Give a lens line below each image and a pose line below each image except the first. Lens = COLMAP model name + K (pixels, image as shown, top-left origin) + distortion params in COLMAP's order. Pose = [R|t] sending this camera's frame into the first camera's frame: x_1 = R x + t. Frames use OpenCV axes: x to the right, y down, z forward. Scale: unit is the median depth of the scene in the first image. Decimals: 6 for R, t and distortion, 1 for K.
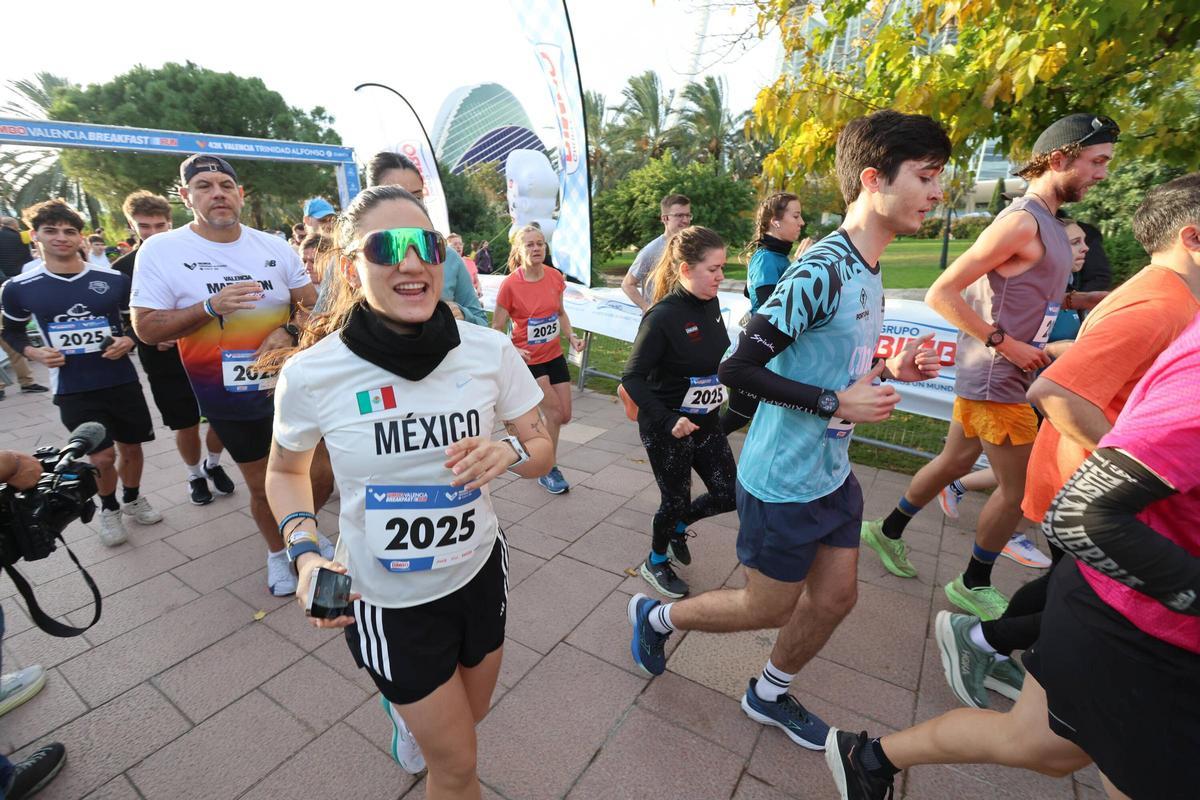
lens RADIAL K [[570.4, 0, 599.8], [0, 570.4, 394.3], [0, 0, 1]] dist [-0.009129, 0.002246]
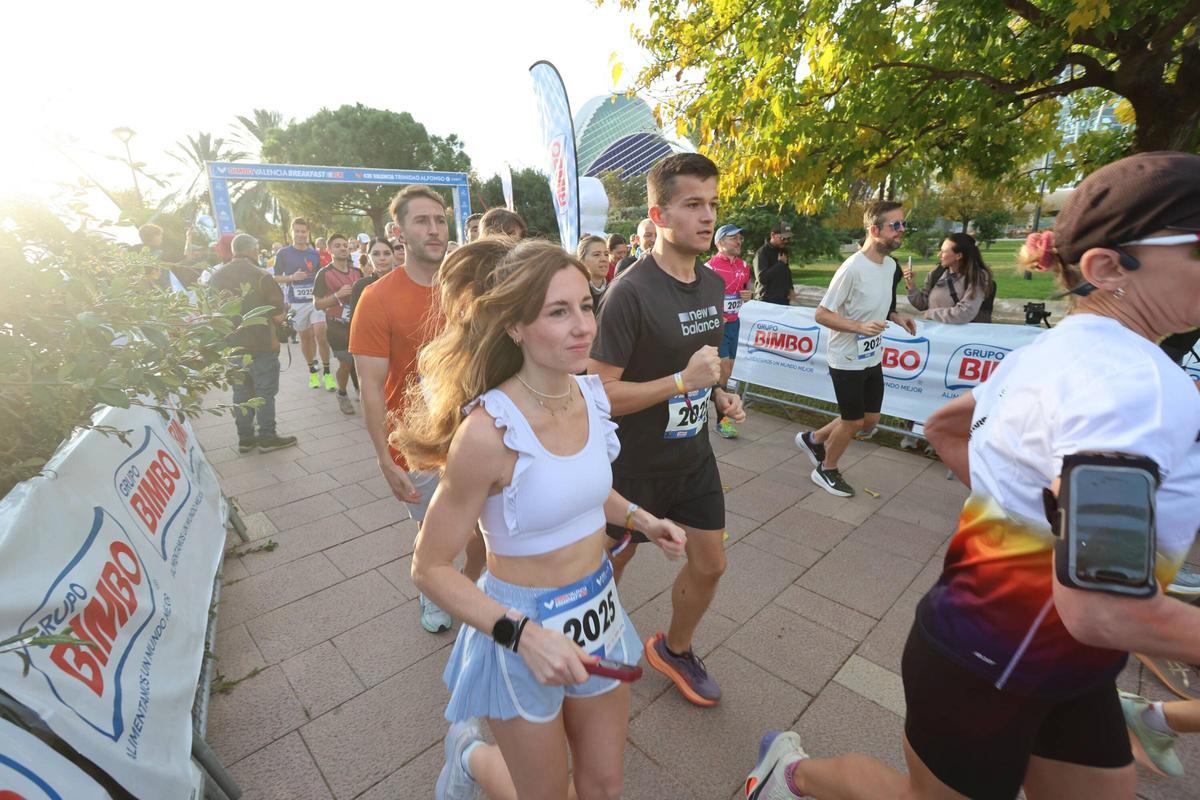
lens RADIAL K [[570.4, 0, 590.7], [0, 570.4, 390.6], [0, 0, 1]] dist [-0.009129, 0.002246]
pose [[0.974310, 0.062932, -0.216237, 0.098383], [-0.065676, 0.997826, -0.005517, 0.027008], [0.215420, 0.019577, 0.976325, -0.119312]]
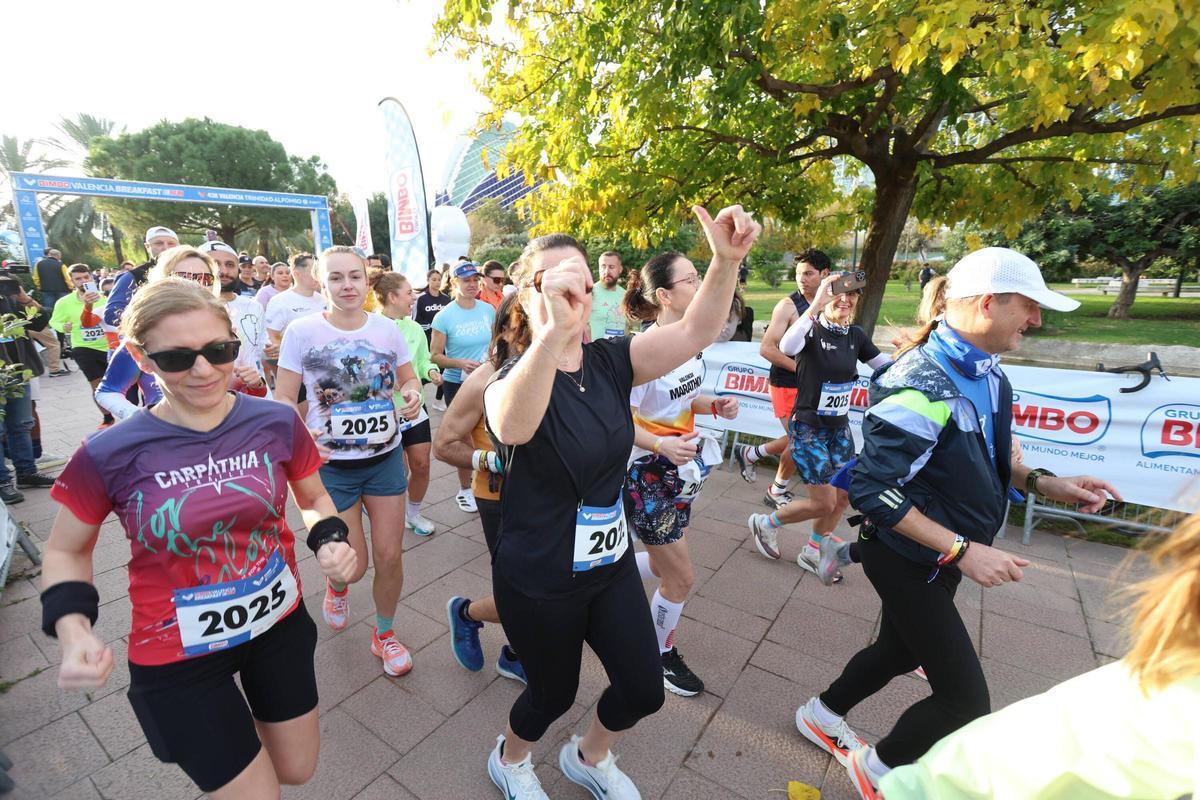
lens RADIAL K [[570.4, 0, 596.6], [0, 570.4, 389.3], [0, 0, 1]] dist [-0.009129, 0.002246]
pose [[0.999493, 0.028343, -0.014491, 0.129356], [-0.029187, 0.997666, -0.061725, 0.031196], [0.012708, 0.062117, 0.997988, -0.142616]]
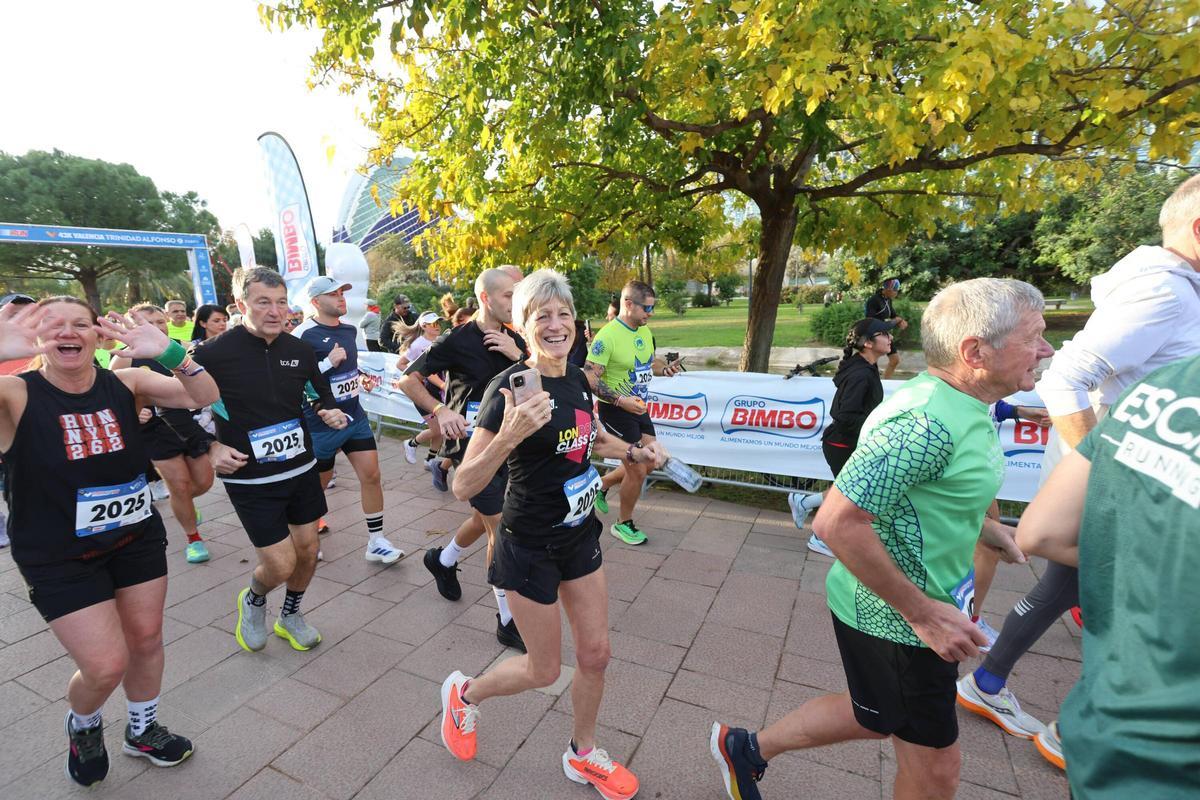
lens RADIAL K [[570.4, 0, 600.5], [0, 570.4, 396.8], [0, 0, 1]] dist [-0.009129, 0.002246]
pose [[0.990148, -0.029930, 0.136791, 0.133389], [0.044161, 0.993781, -0.102218, 0.030002], [-0.132881, 0.107252, 0.985312, -0.140689]]
